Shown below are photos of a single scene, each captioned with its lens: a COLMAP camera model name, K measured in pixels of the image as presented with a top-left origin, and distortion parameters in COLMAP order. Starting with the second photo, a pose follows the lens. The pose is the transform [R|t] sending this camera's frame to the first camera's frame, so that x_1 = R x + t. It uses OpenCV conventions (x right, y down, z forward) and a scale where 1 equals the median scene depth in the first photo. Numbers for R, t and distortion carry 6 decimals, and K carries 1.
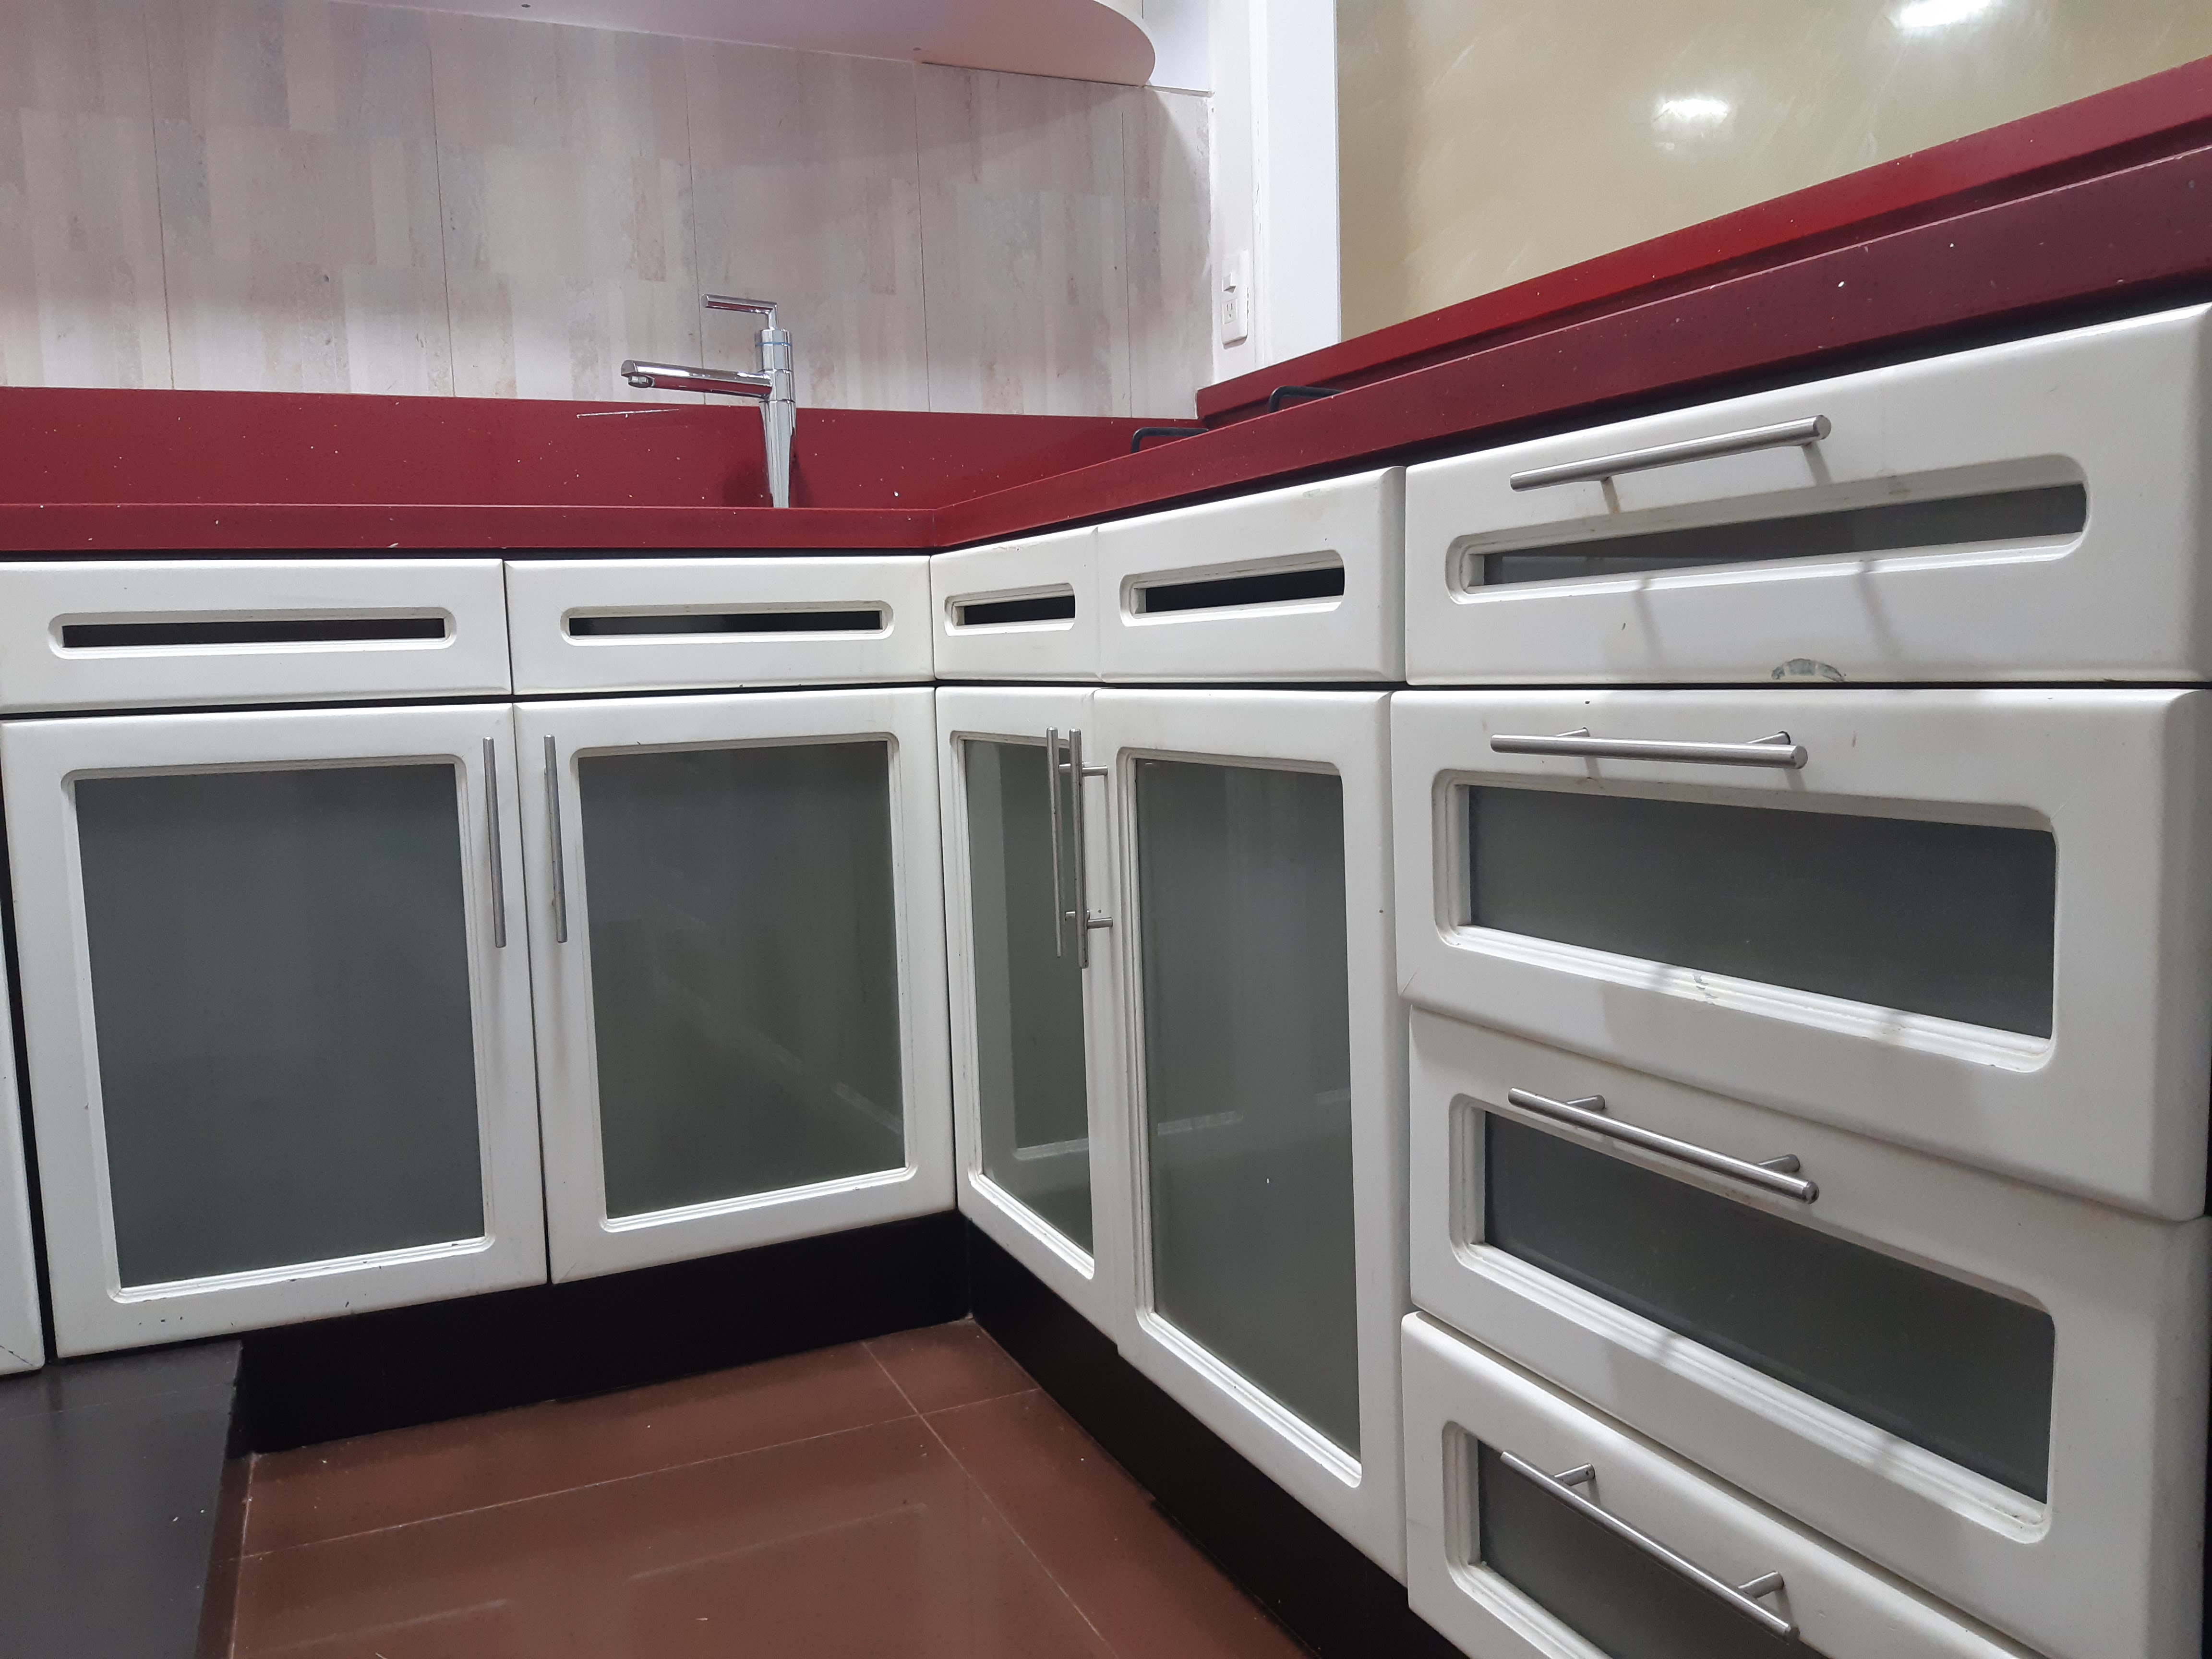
lens RADIAL K [[1690.6, 0, 1106.0], [0, 1690.6, 829.5], [0, 0, 1]] dist [0.076575, -0.140908]
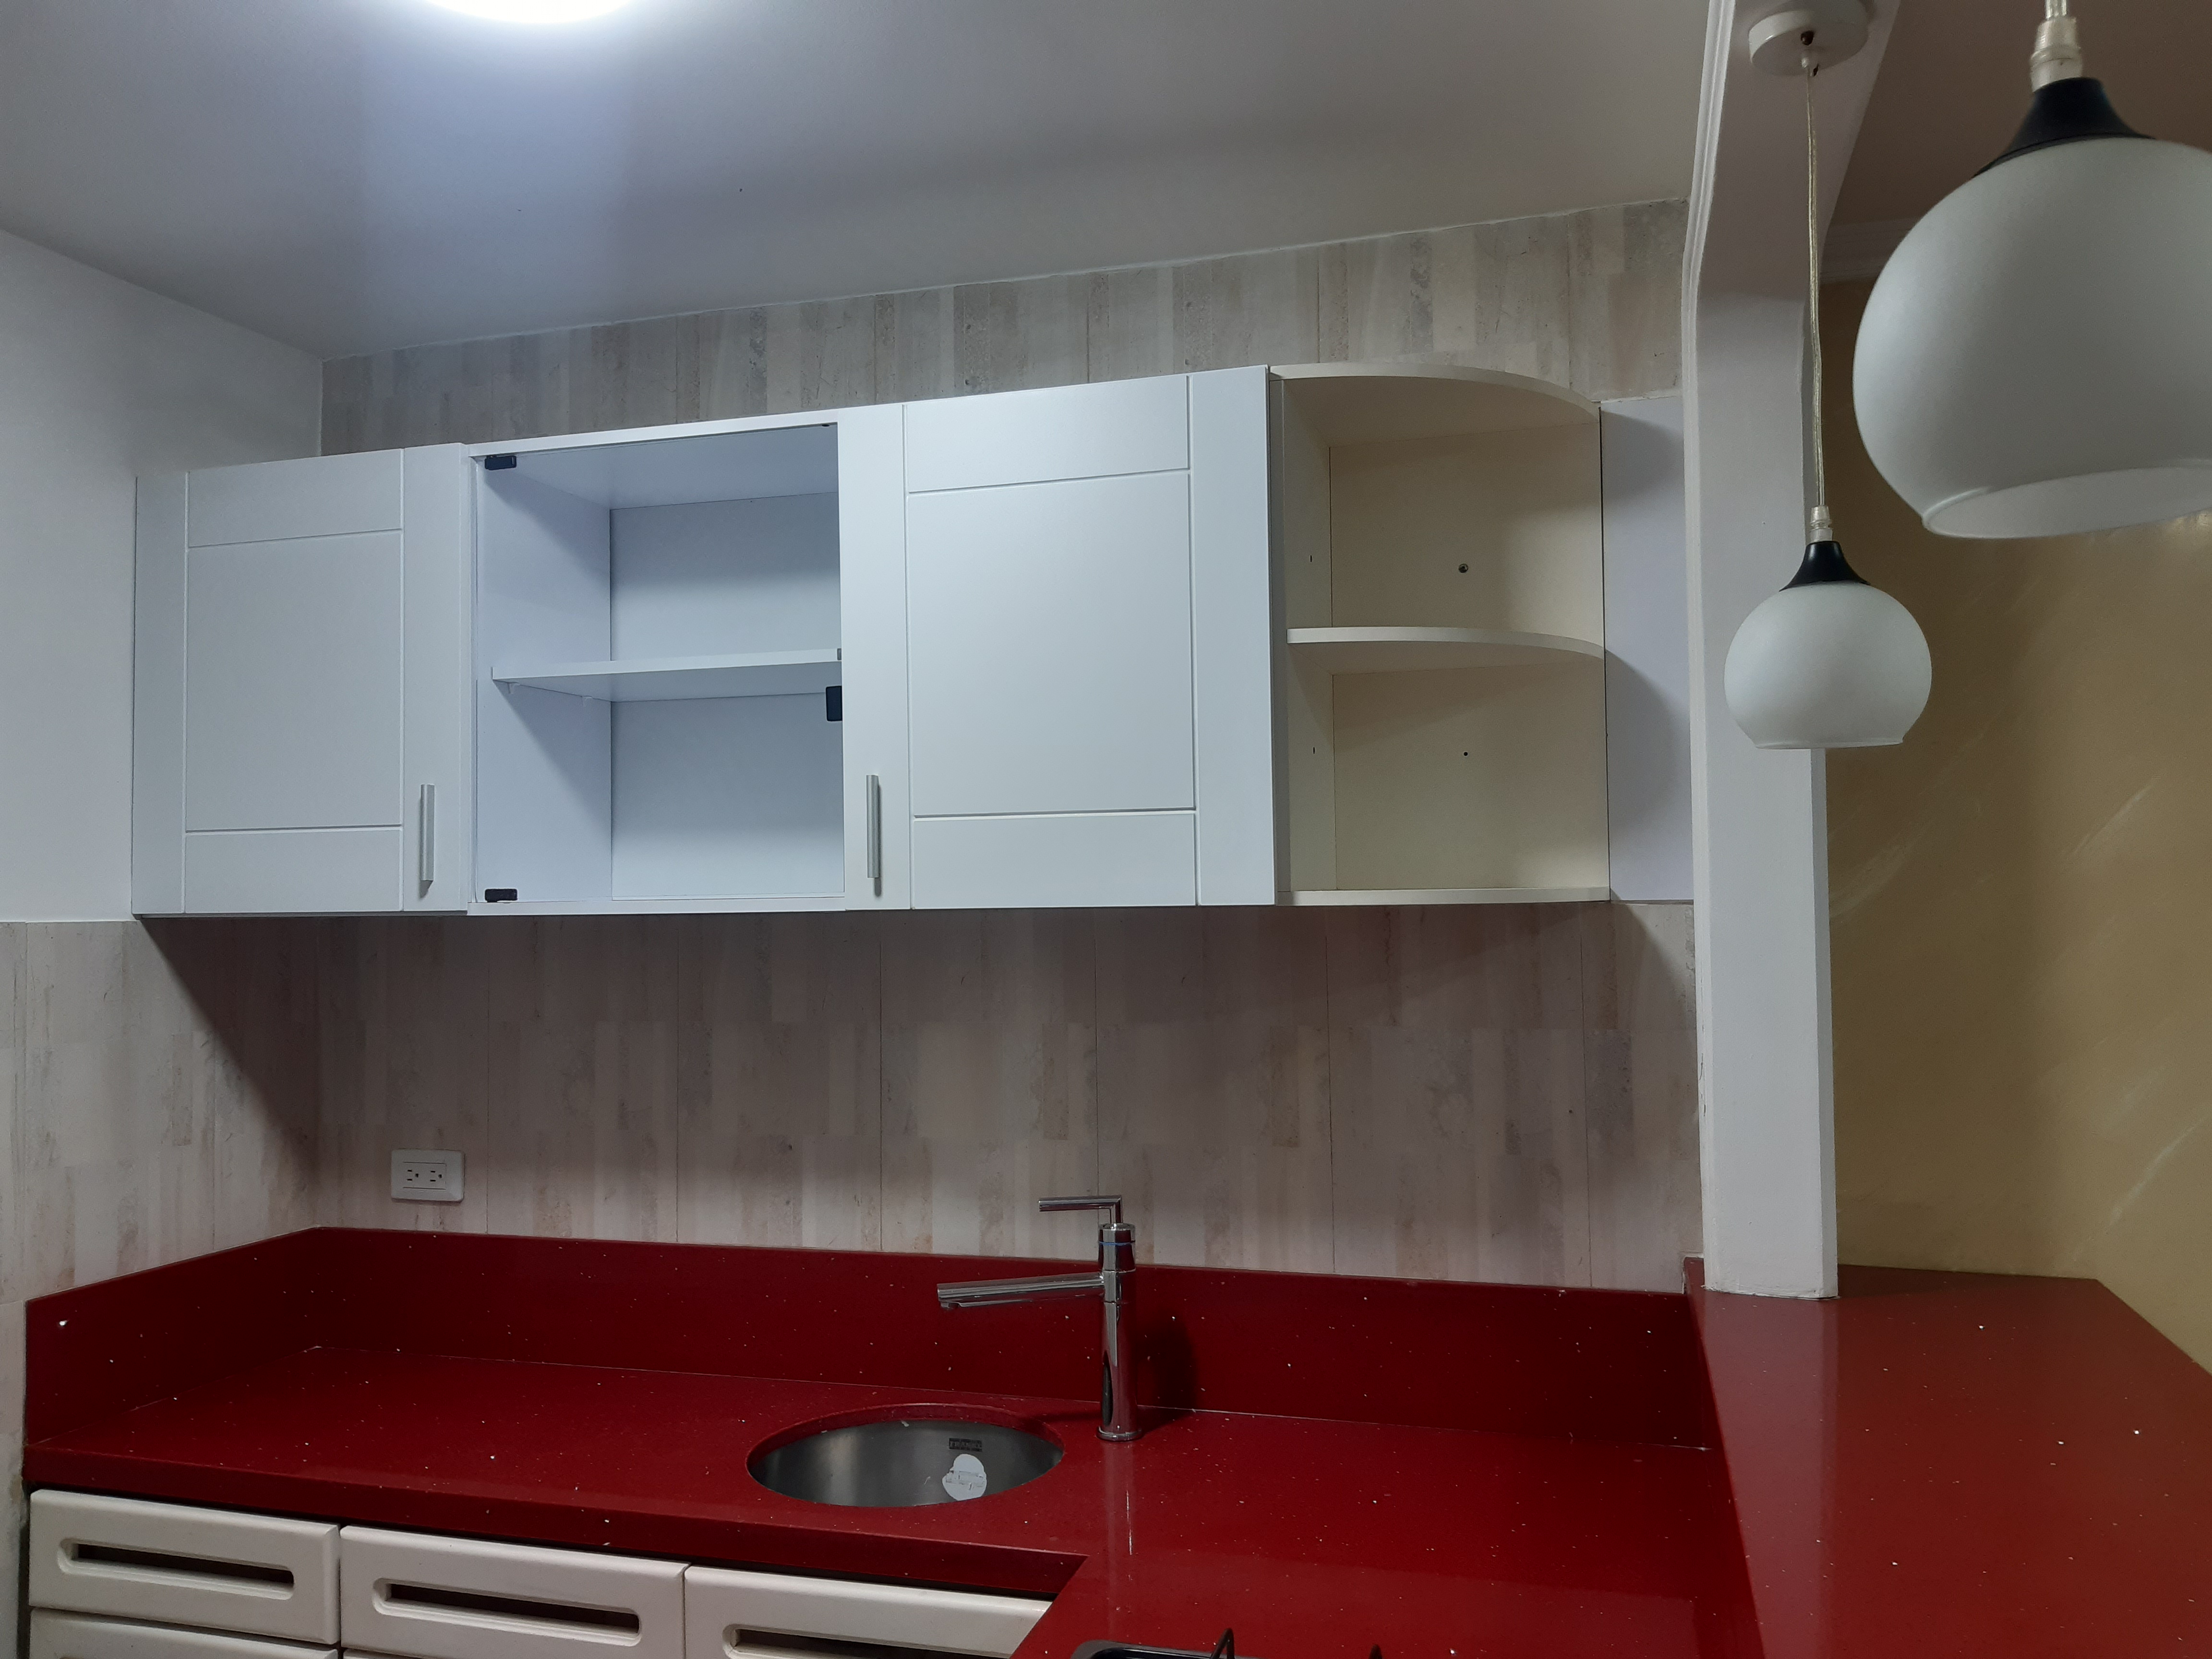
lens RADIAL K [[1690.6, 0, 1106.0], [0, 1690.6, 829.5], [0, 0, 1]] dist [0.076575, -0.140908]
pose [[0.752269, 0.001645, -0.658854, 0.430163], [-0.079350, 0.992944, -0.088120, -0.422060], [0.654061, 0.118570, 0.747091, 0.238351]]
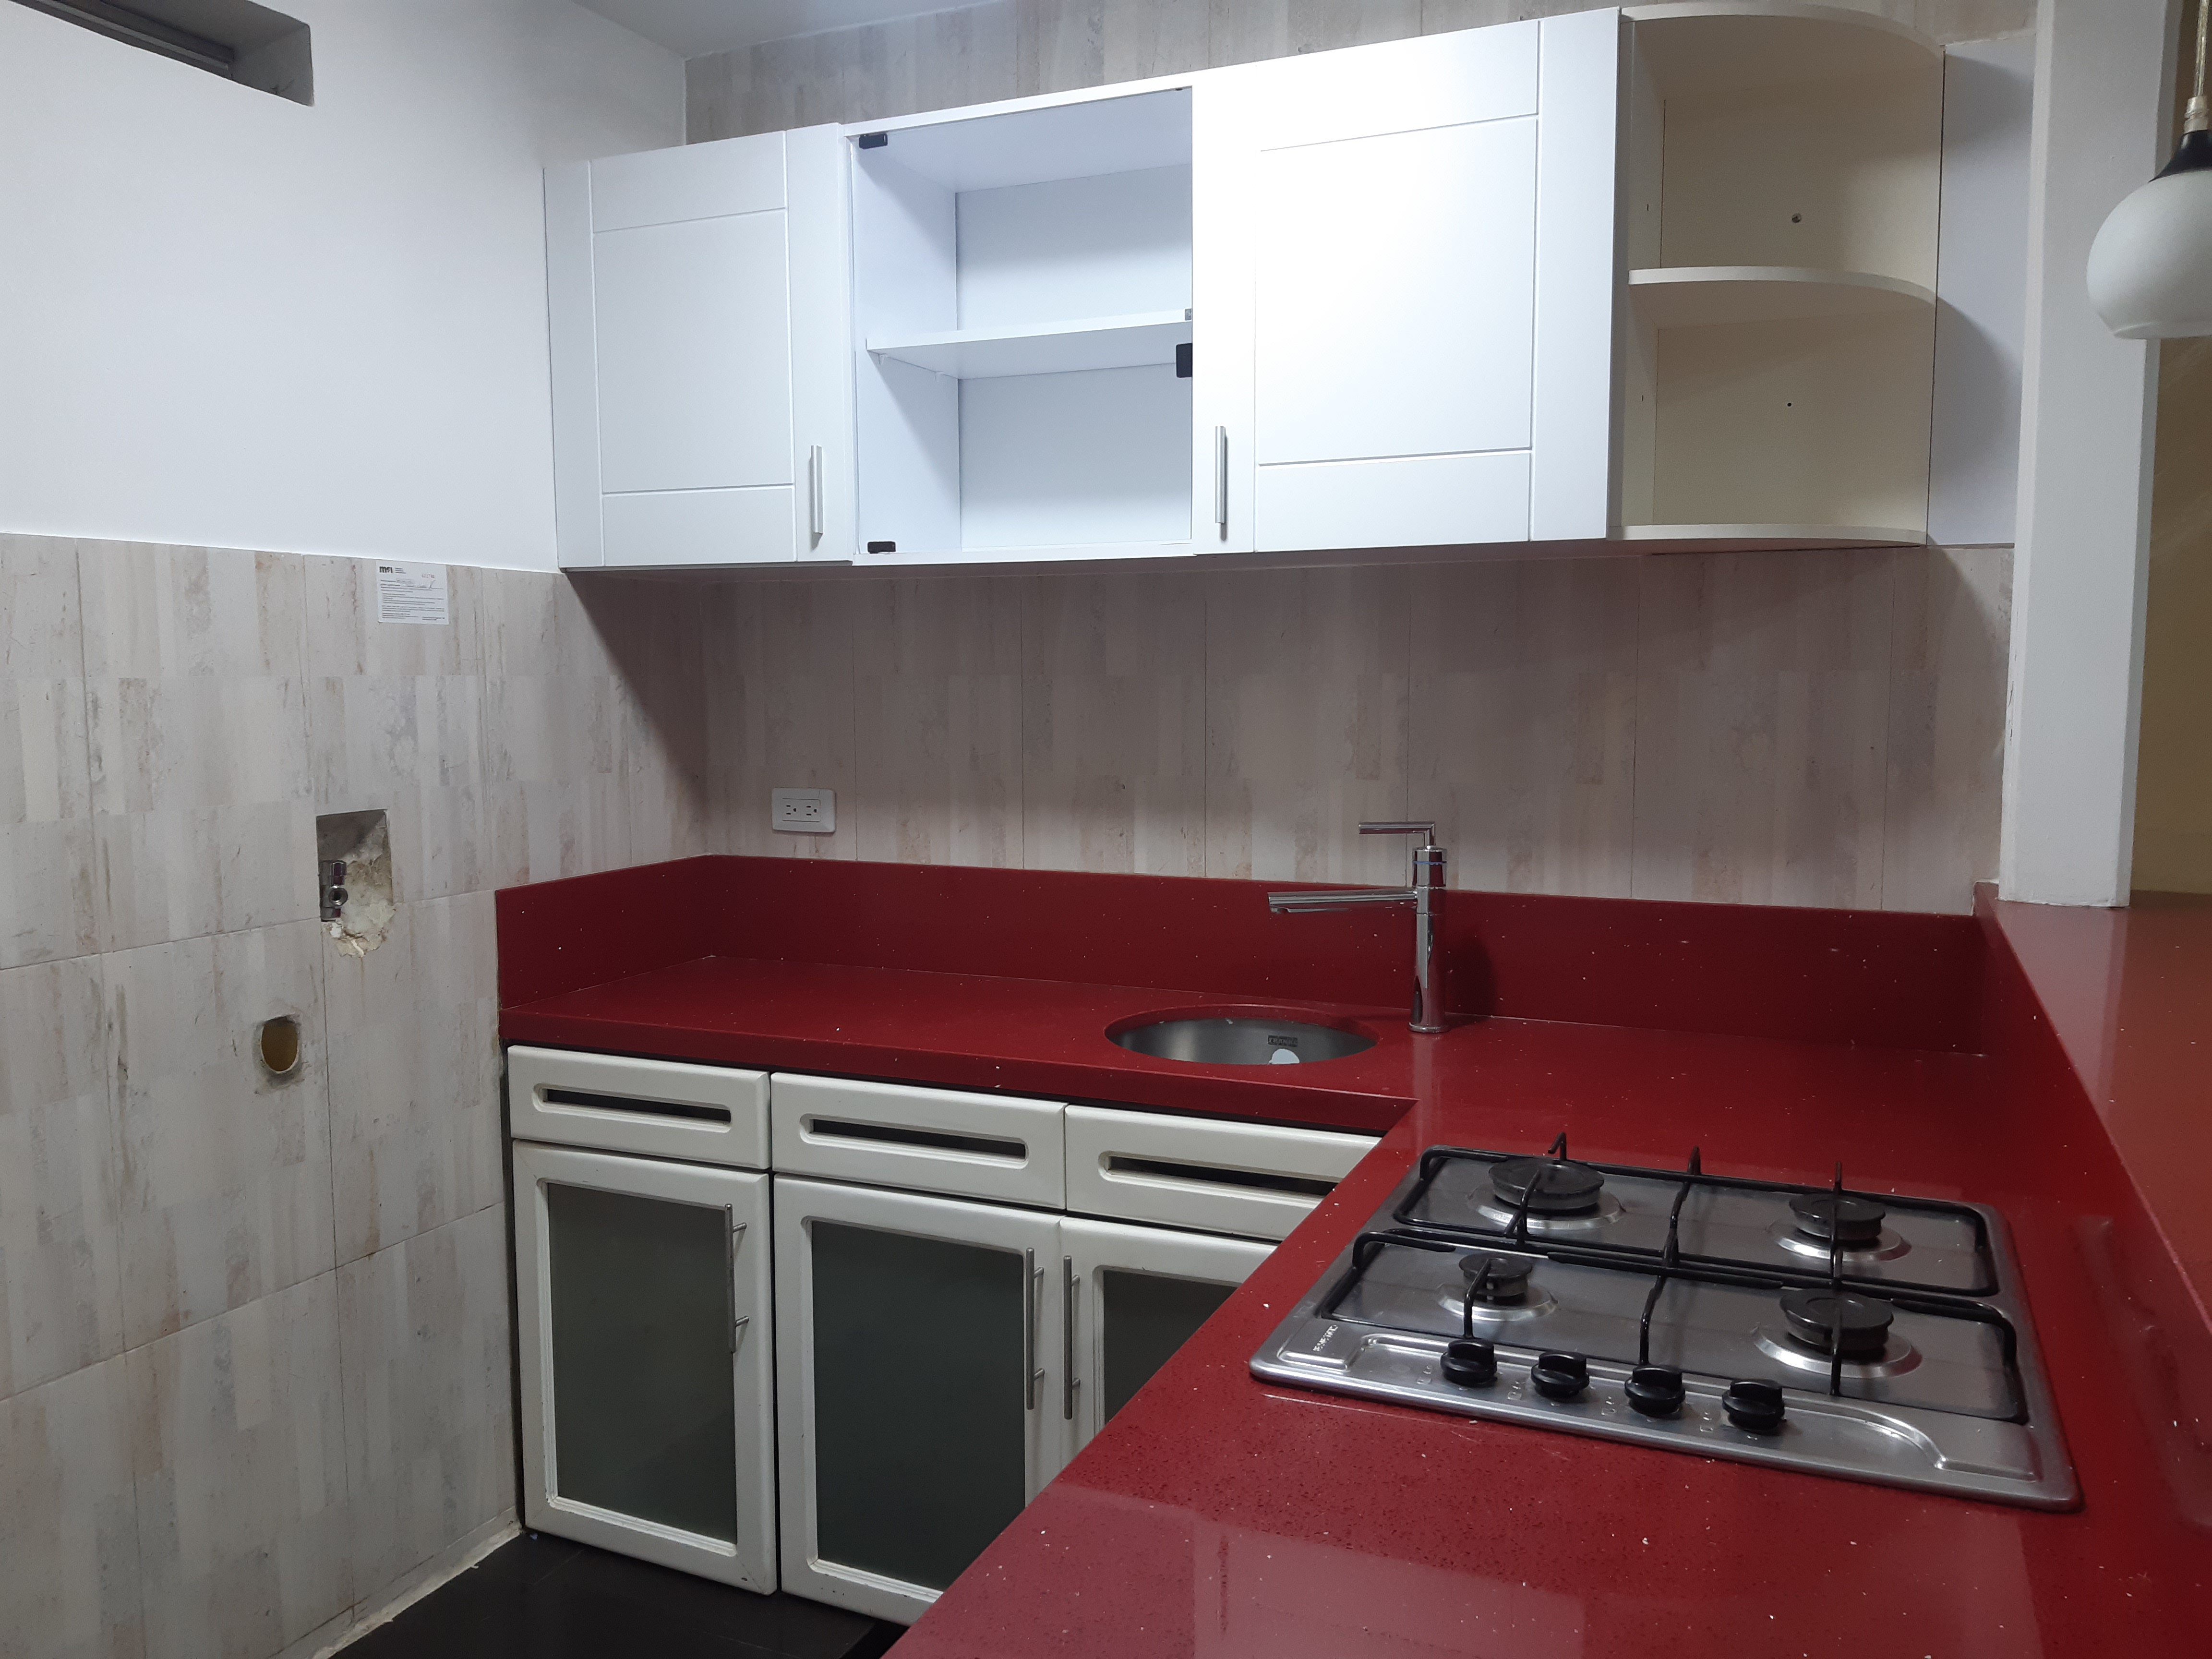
lens RADIAL K [[1690.6, 0, 1106.0], [0, 1690.6, 829.5], [0, 0, 1]] dist [0.076575, -0.140908]
pose [[0.664680, 0.106540, -0.739493, 0.450069], [-0.092779, 0.993889, 0.059798, -0.341543], [0.741345, 0.028863, 0.670504, 0.125940]]
